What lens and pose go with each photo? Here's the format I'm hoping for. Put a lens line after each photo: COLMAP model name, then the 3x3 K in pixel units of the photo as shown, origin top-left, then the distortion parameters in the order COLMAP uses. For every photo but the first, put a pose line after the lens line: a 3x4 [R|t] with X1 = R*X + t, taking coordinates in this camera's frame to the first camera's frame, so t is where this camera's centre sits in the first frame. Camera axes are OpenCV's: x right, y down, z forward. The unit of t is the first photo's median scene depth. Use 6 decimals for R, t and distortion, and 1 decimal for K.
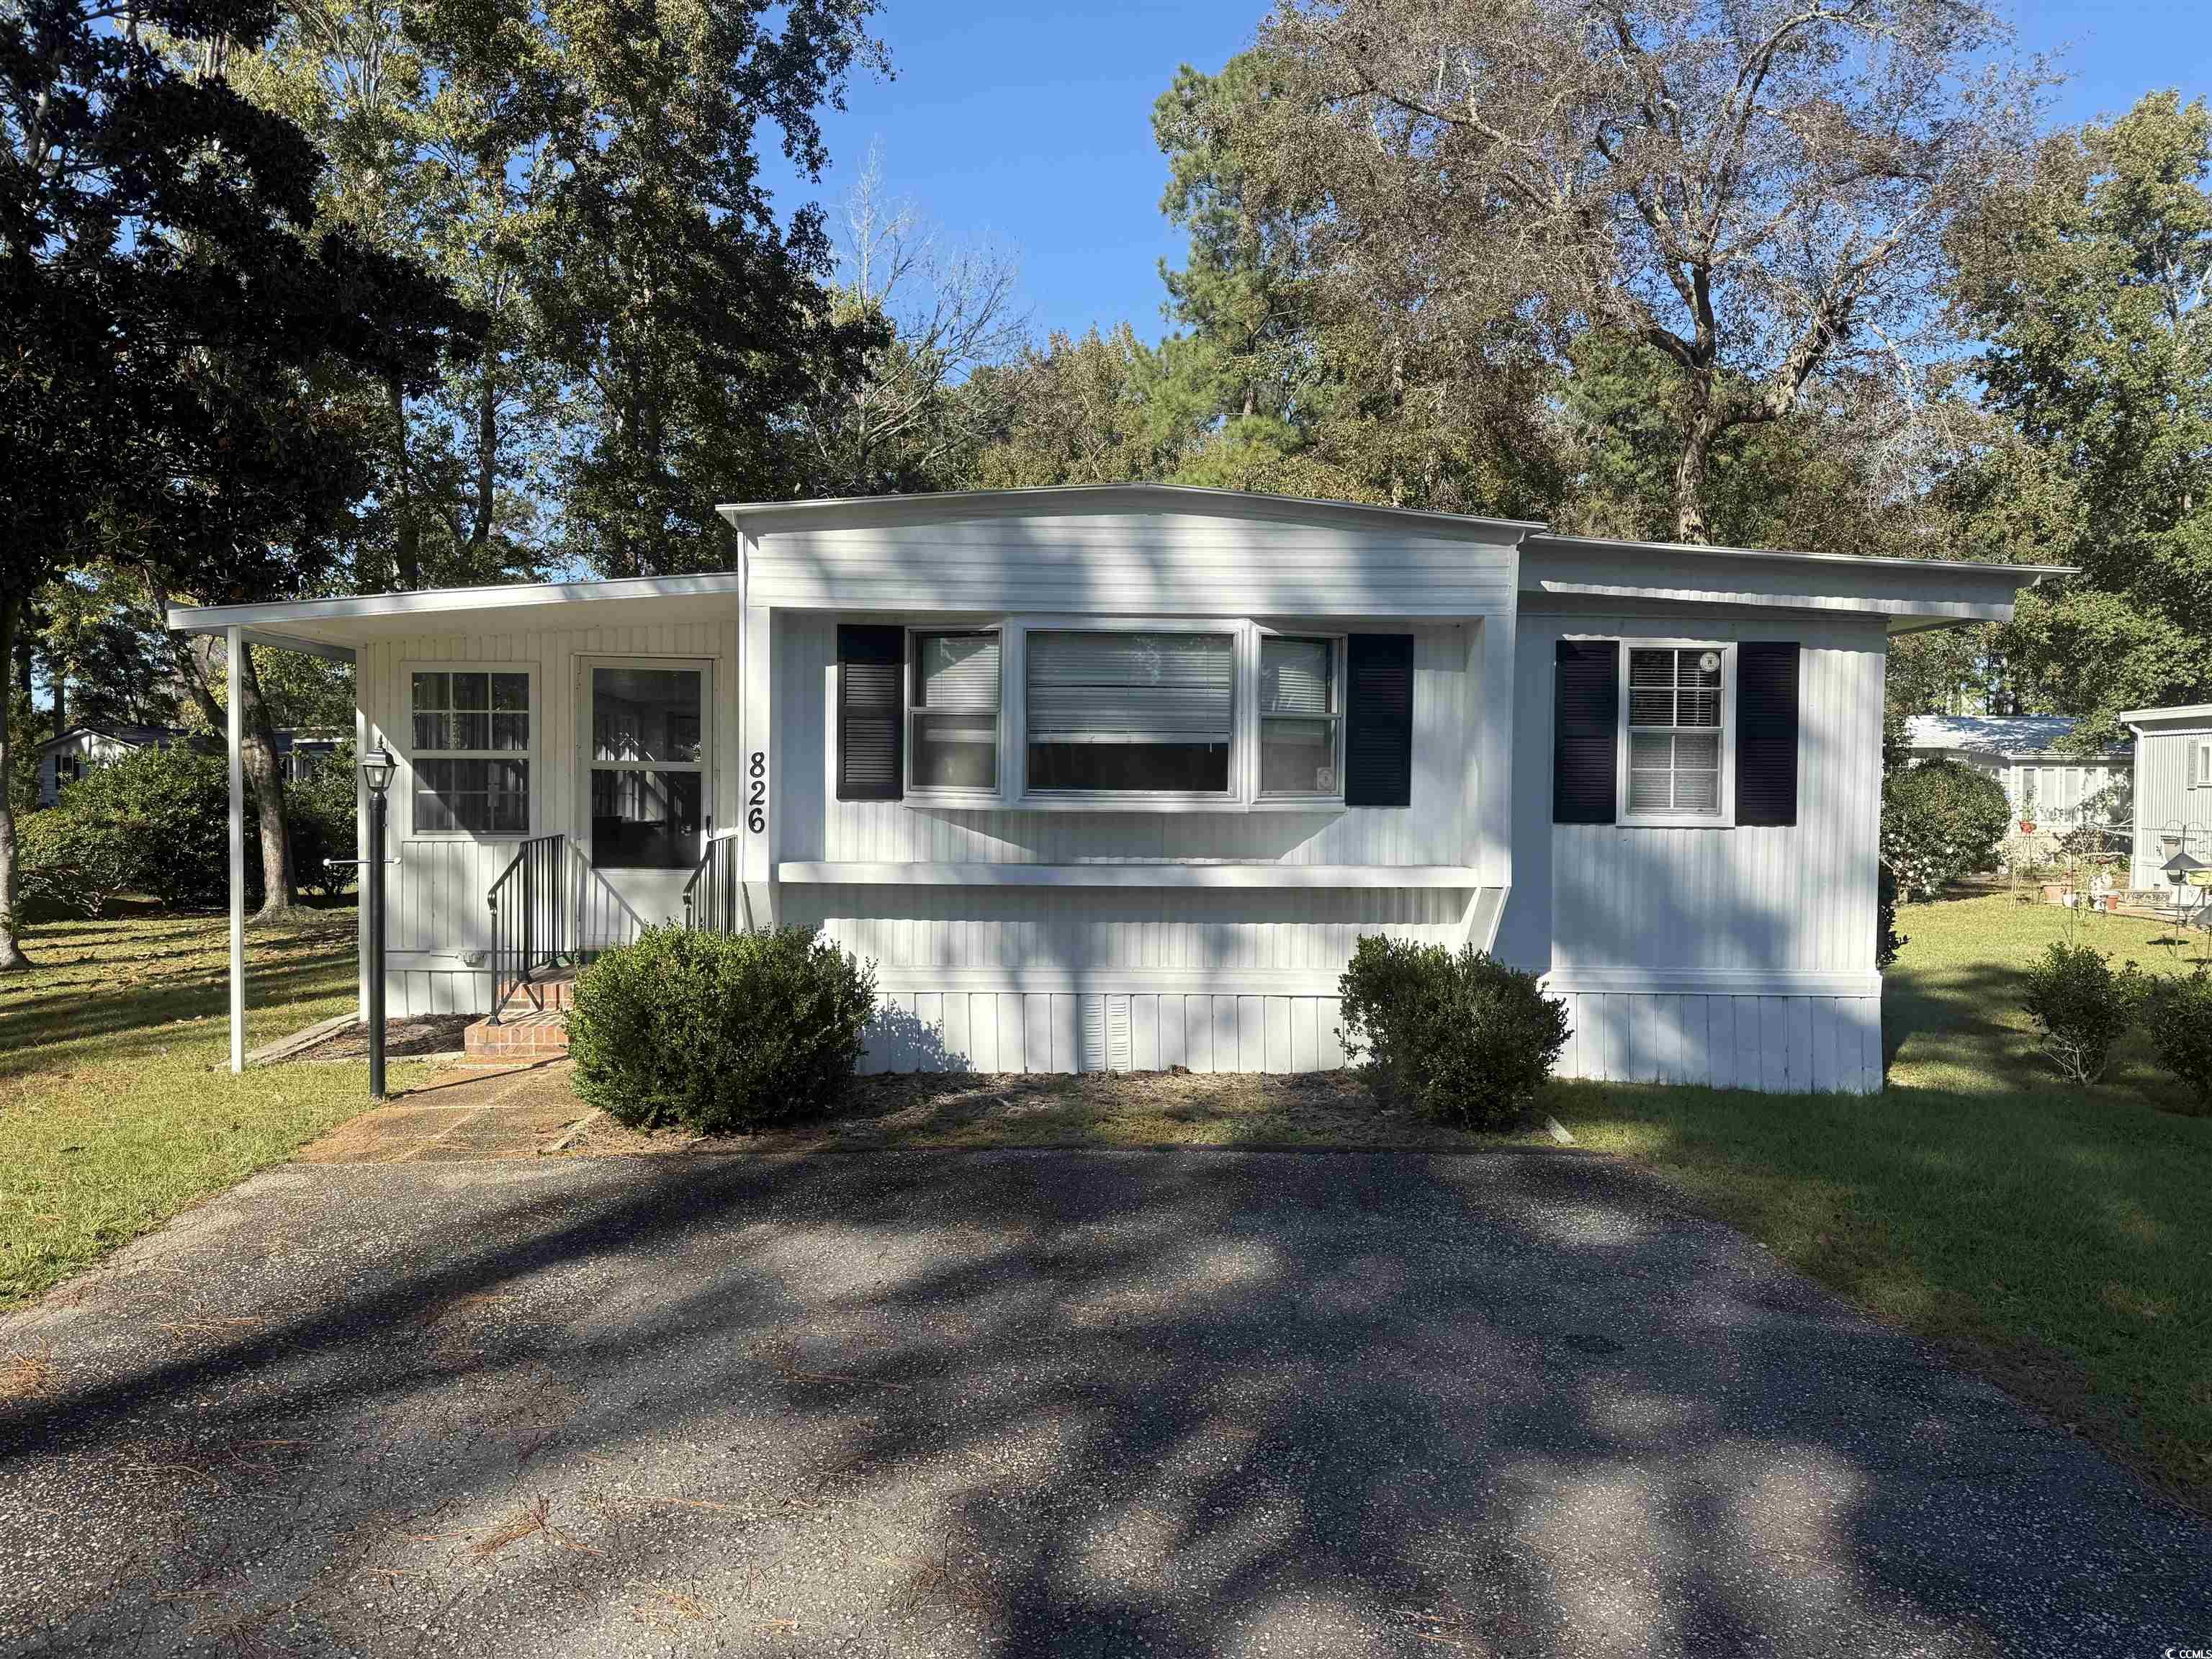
lens RADIAL K [[1546.4, 0, 1110.2], [0, 1546.4, 824.1], [0, 0, 1]] dist [0.070615, -0.090197]
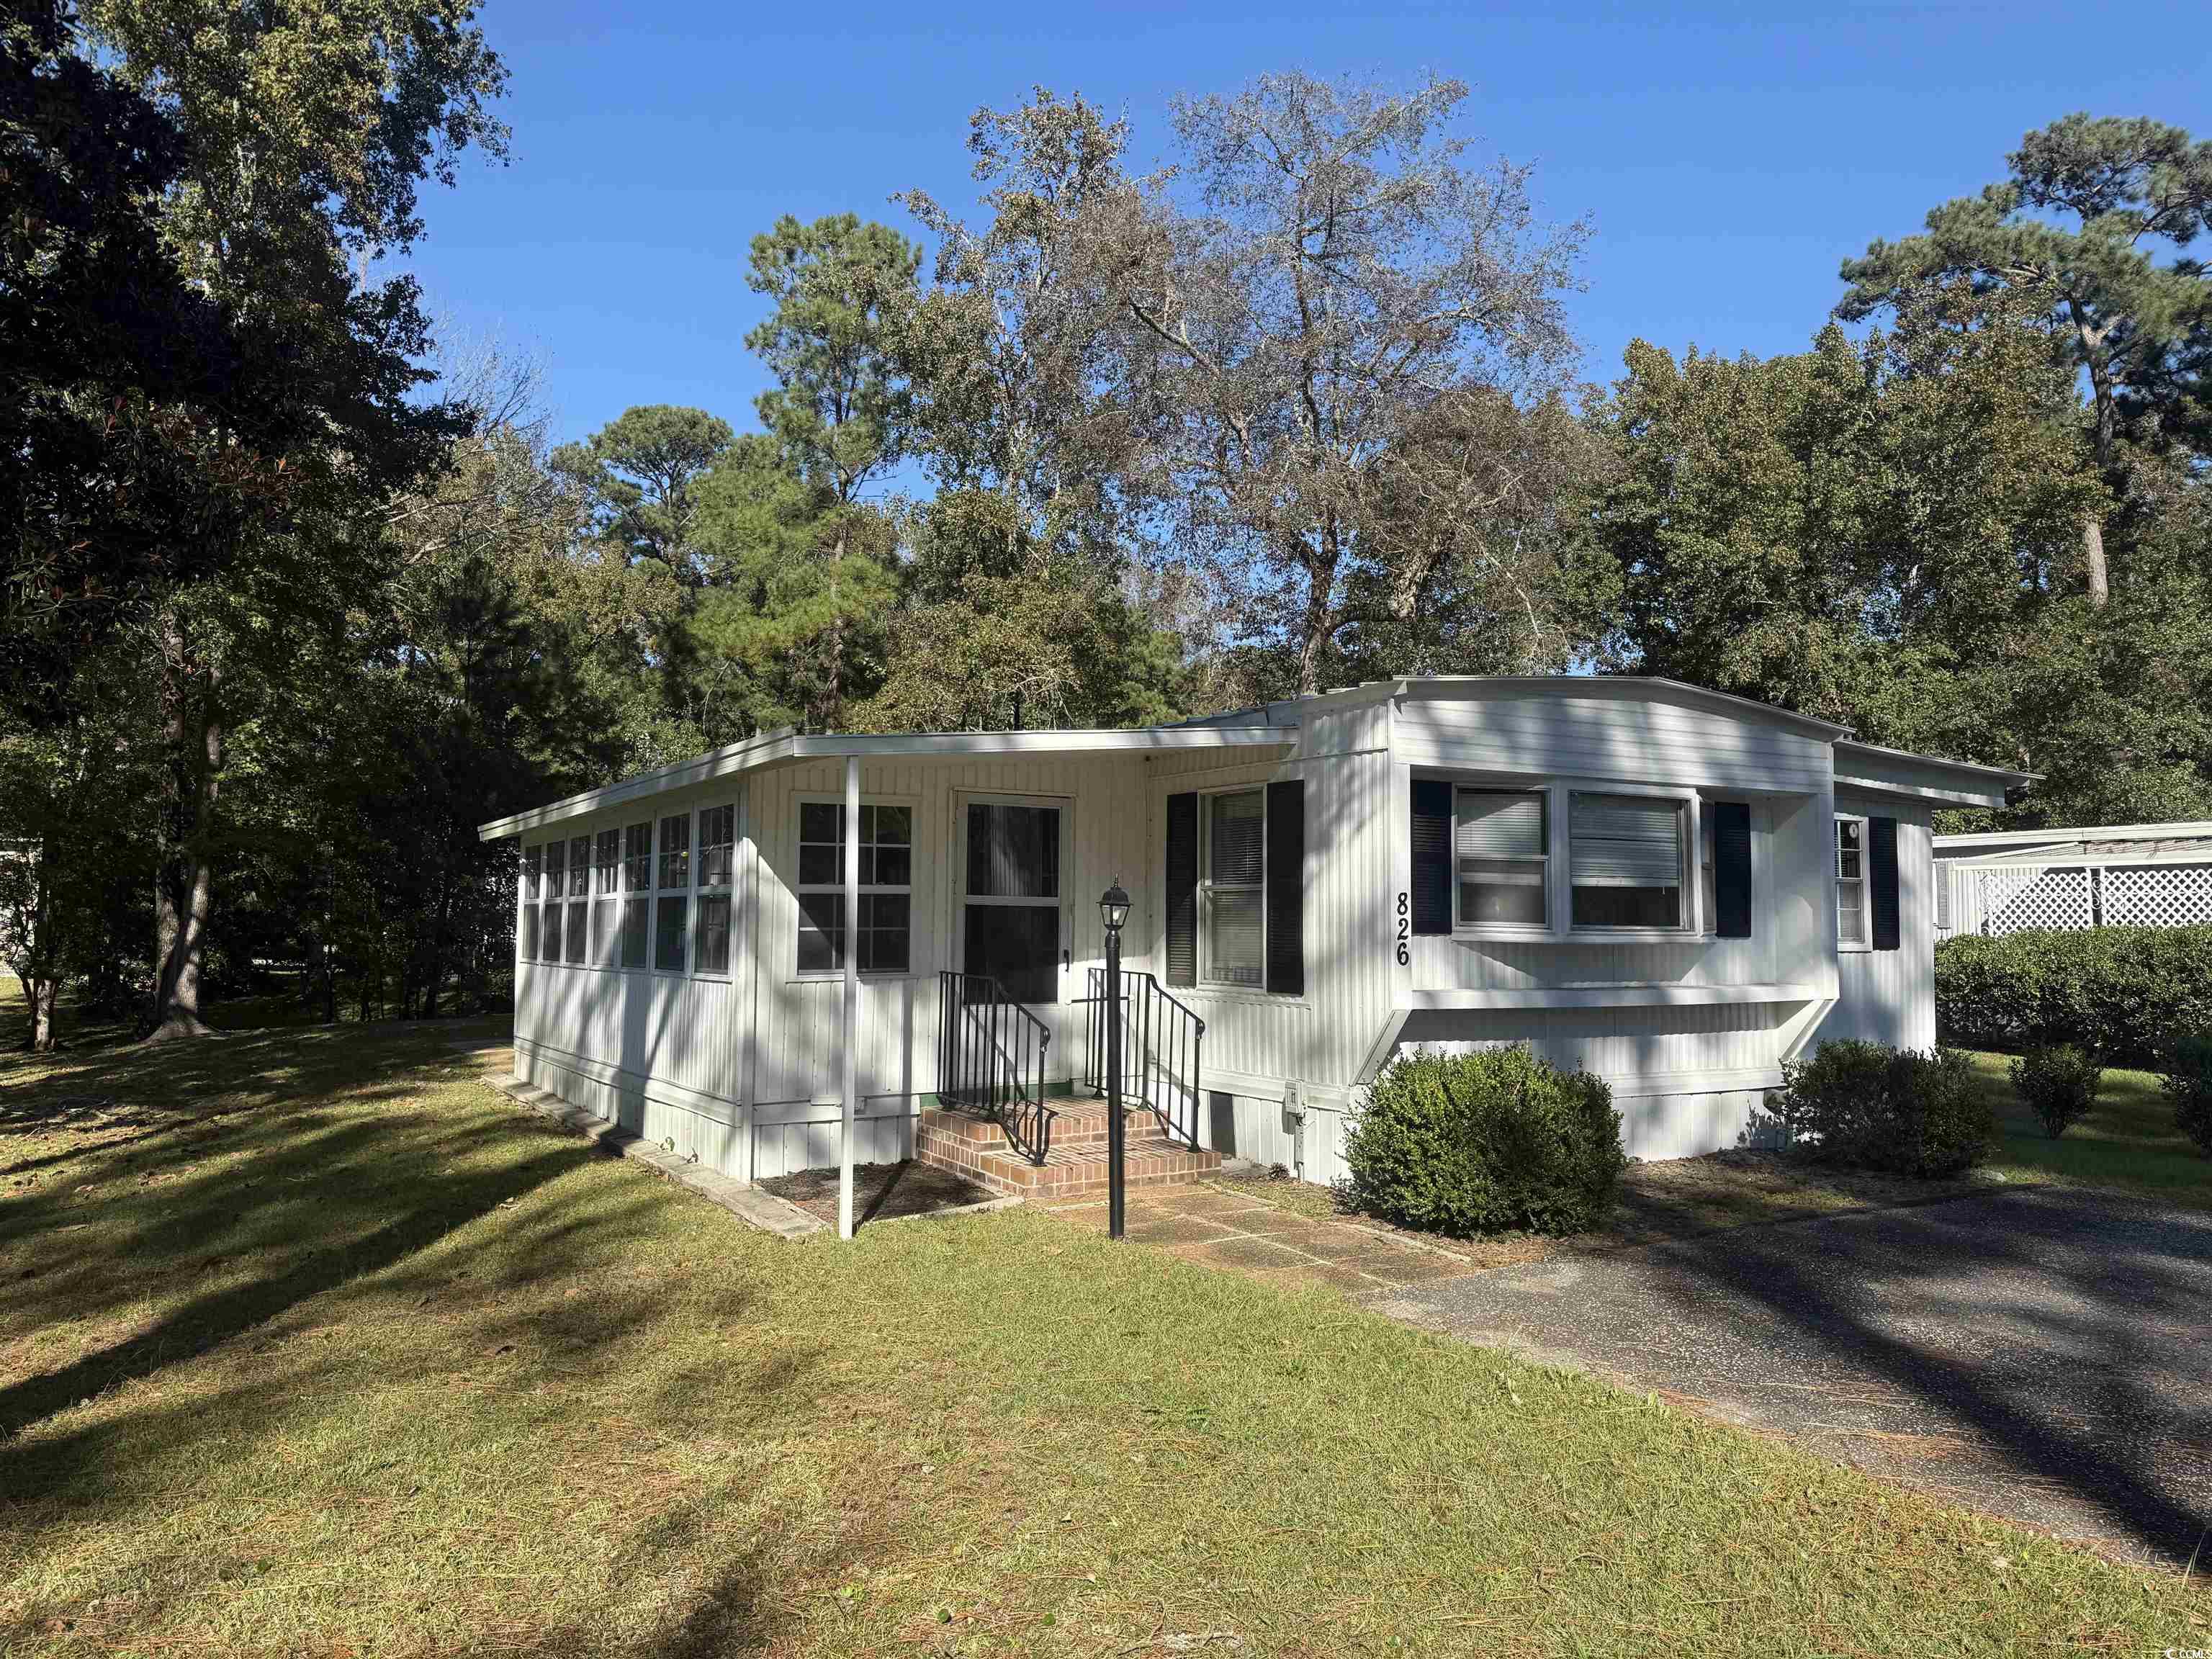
lens RADIAL K [[1546.4, 0, 1118.2], [0, 1546.4, 832.0], [0, 0, 1]] dist [0.070615, -0.090197]
pose [[0.882265, 0.025686, 0.470052, -0.889243], [0.011534, 0.997031, -0.076132, -0.006706], [-0.470612, 0.072590, 0.879349, 0.110314]]
